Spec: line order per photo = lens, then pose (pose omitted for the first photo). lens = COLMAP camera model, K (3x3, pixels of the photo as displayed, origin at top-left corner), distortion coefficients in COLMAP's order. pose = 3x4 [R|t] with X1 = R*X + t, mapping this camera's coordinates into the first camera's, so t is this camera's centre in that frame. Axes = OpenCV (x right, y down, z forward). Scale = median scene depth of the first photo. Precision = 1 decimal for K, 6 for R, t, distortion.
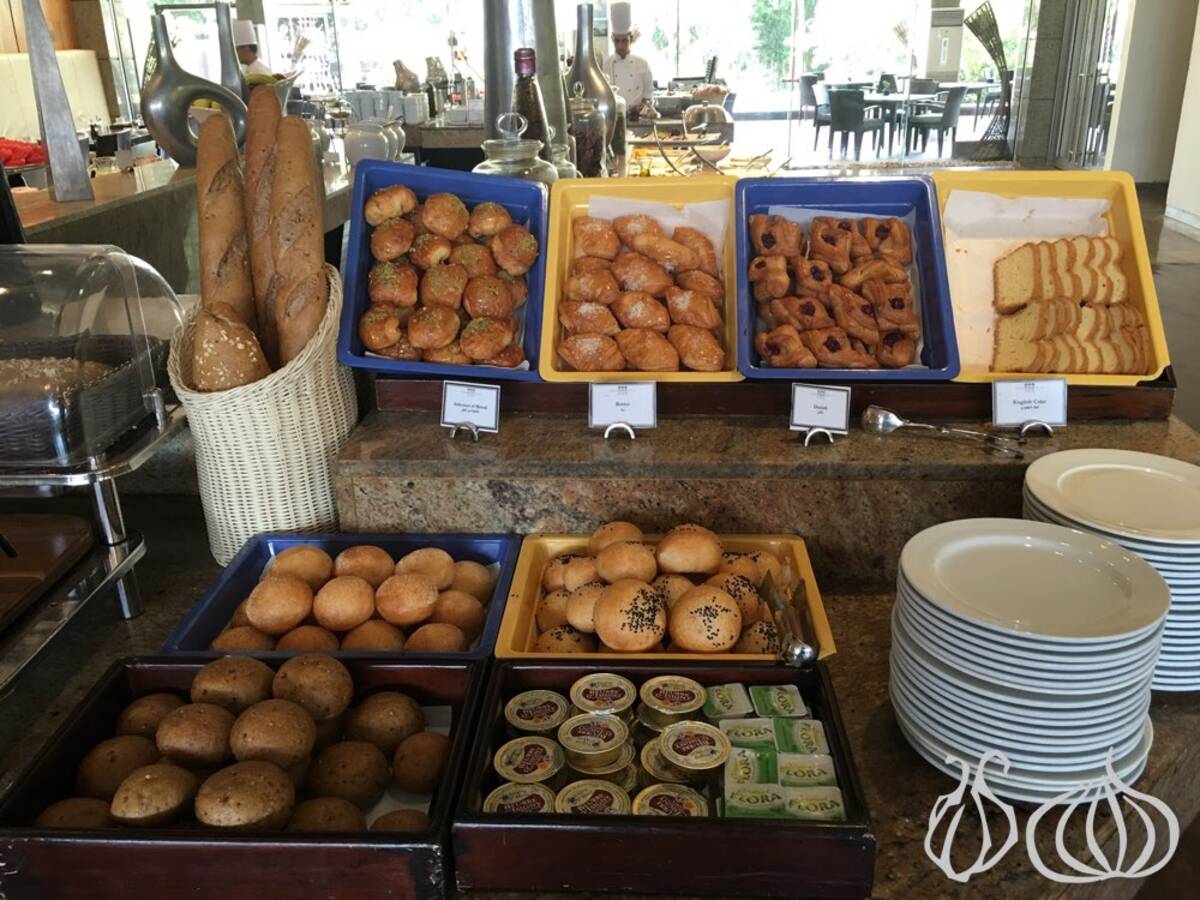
lens RADIAL K [[1040.6, 0, 595.9], [0, 1040.6, 454.4], [0, 0, 1]] dist [0.092027, -0.190504]
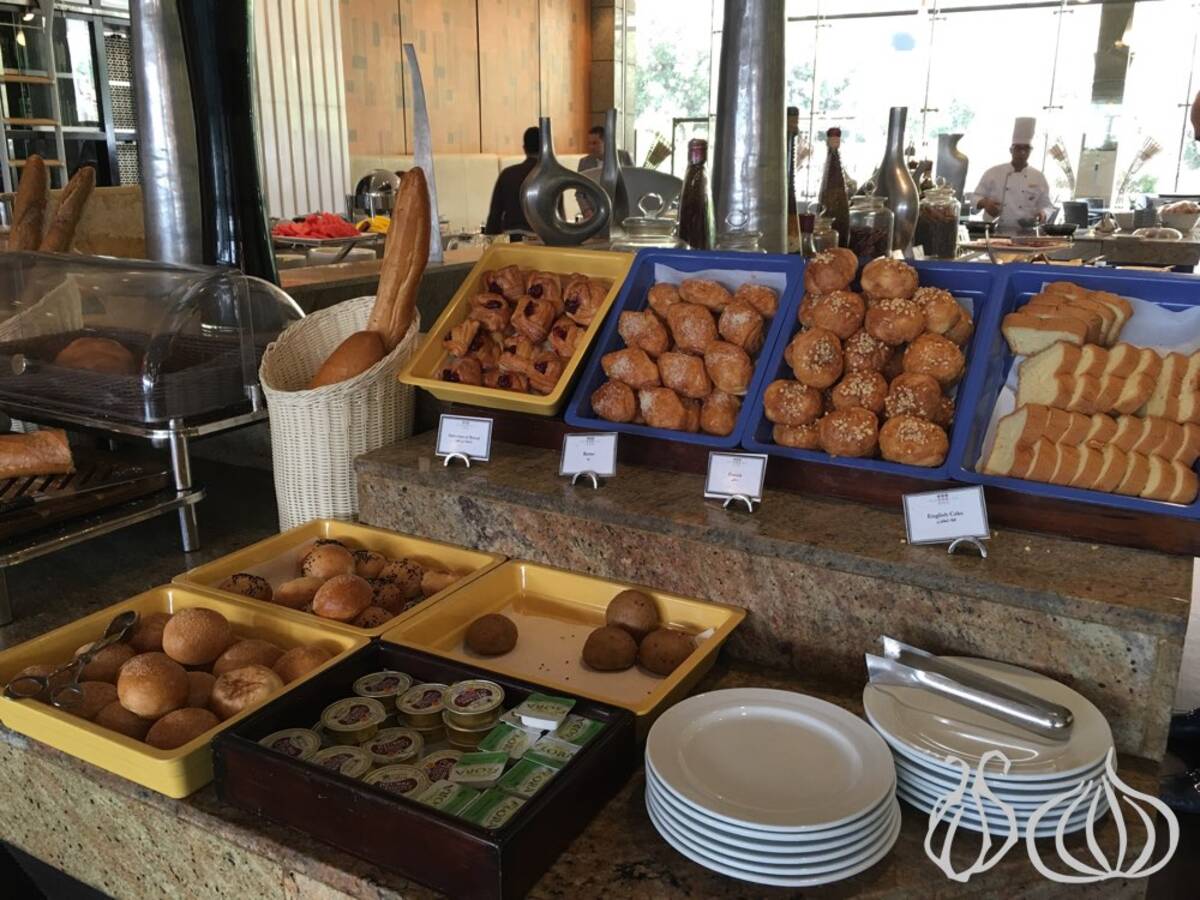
lens RADIAL K [[1040.6, 0, 595.9], [0, 1040.6, 454.4], [0, 0, 1]] dist [0.092027, -0.190504]
pose [[0.894527, 0.149201, -0.421380, 0.493635], [-0.189999, 0.980170, -0.056285, 0.016120], [0.404626, 0.130410, 0.905136, 0.039085]]
